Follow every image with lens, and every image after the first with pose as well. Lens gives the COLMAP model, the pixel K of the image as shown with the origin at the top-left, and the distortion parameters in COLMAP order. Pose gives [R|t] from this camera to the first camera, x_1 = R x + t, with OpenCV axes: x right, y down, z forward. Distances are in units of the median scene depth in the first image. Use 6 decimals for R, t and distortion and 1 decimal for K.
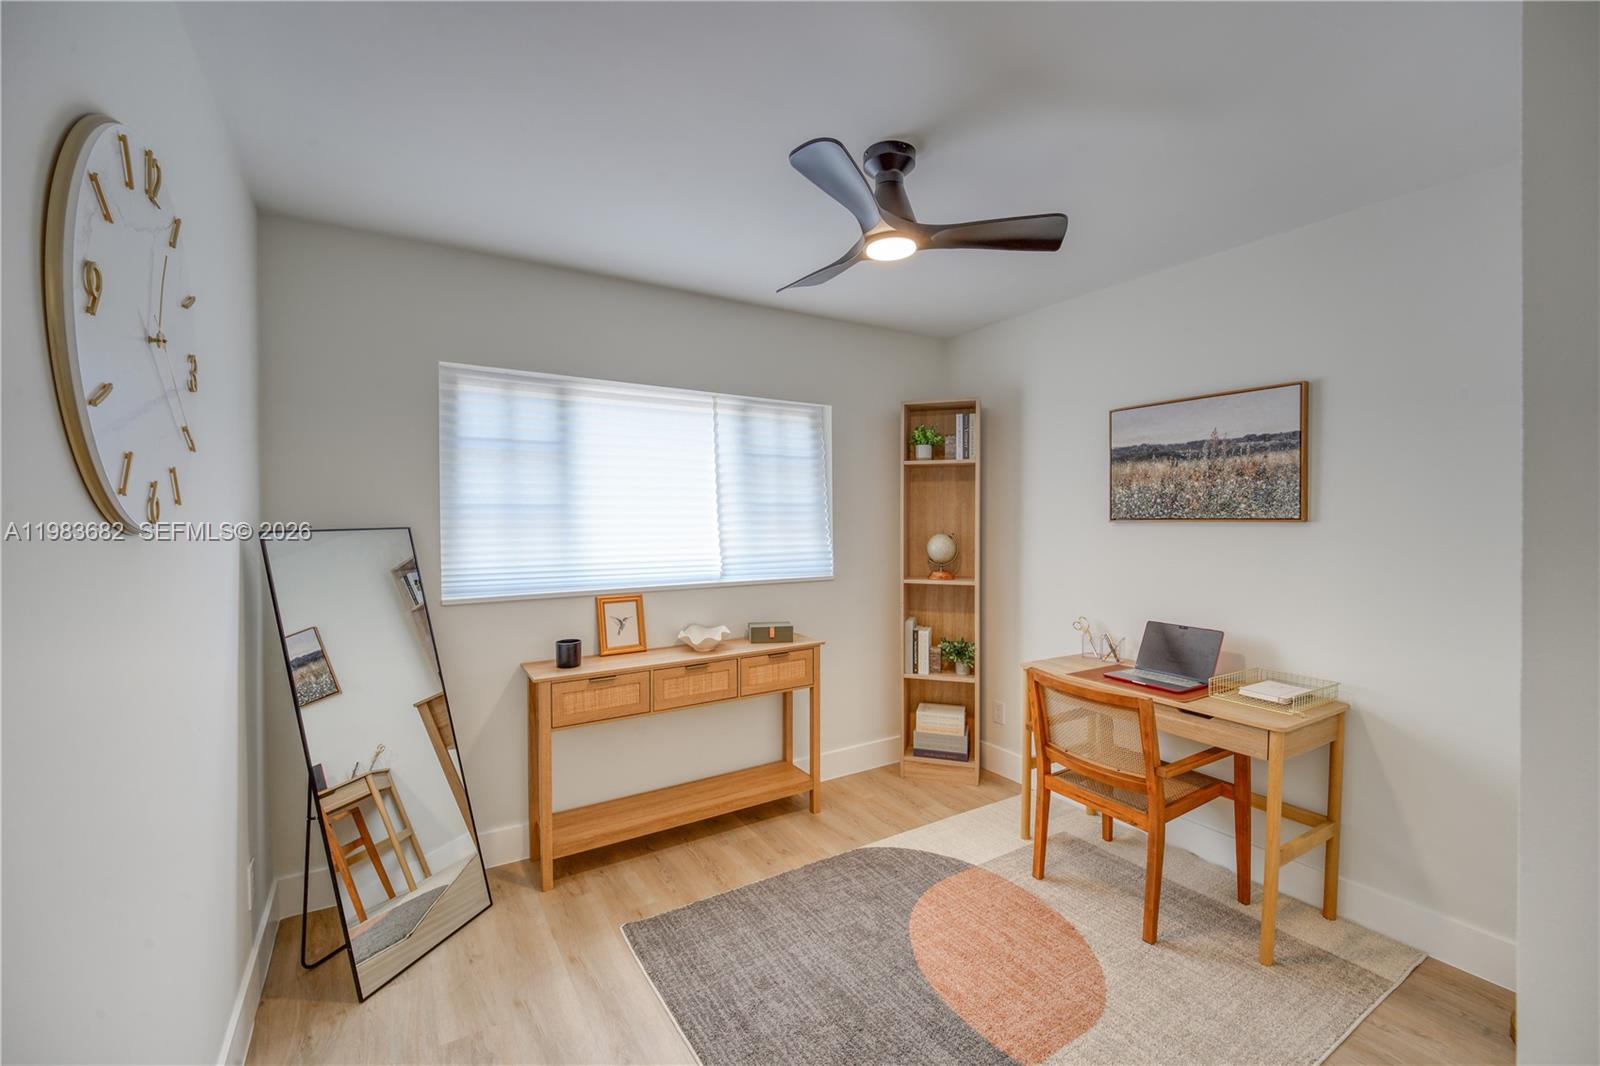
lens RADIAL K [[660.5, 0, 800.0], [0, 660.5, 533.0], [0, 0, 1]] dist [0.000187, -0.010752]
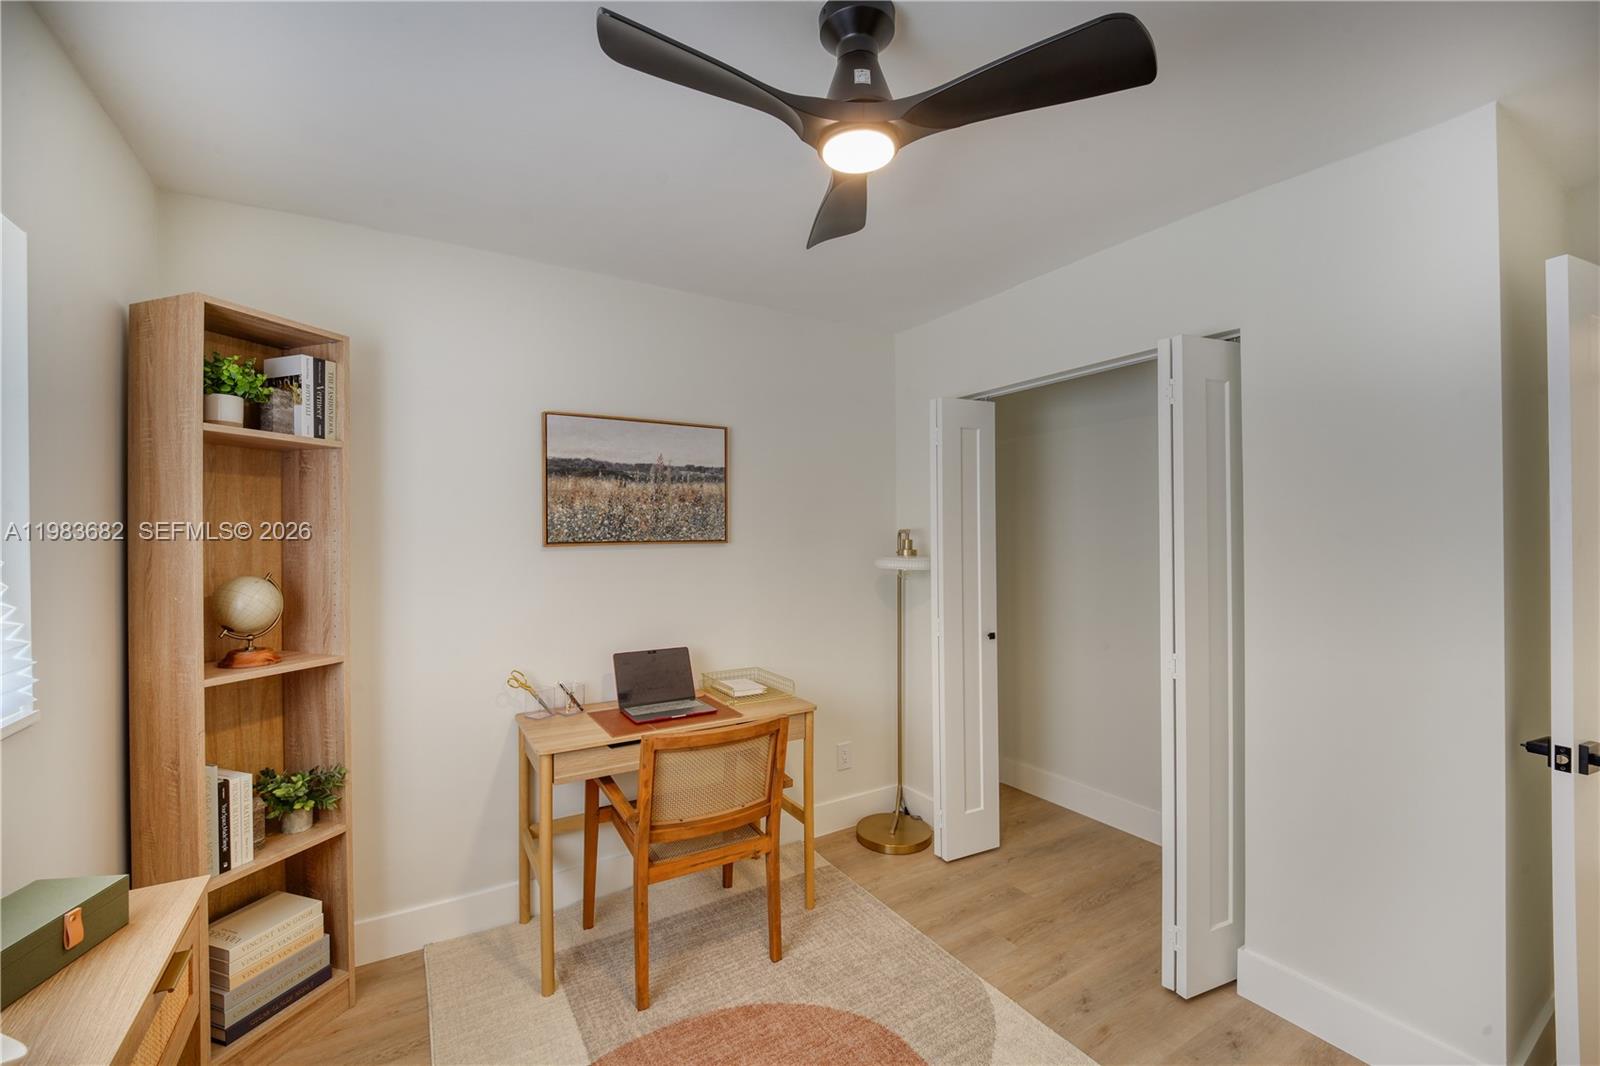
lens RADIAL K [[637.7, 0, 798.6], [0, 637.7, 542.1], [0, 0, 1]] dist [0.000132, -0.009071]
pose [[0.014608, -0.002909, 0.999889, -0.356673], [0.034757, 0.999393, 0.002400, -0.014629], [-0.999289, 0.034718, 0.014700, 0.746196]]
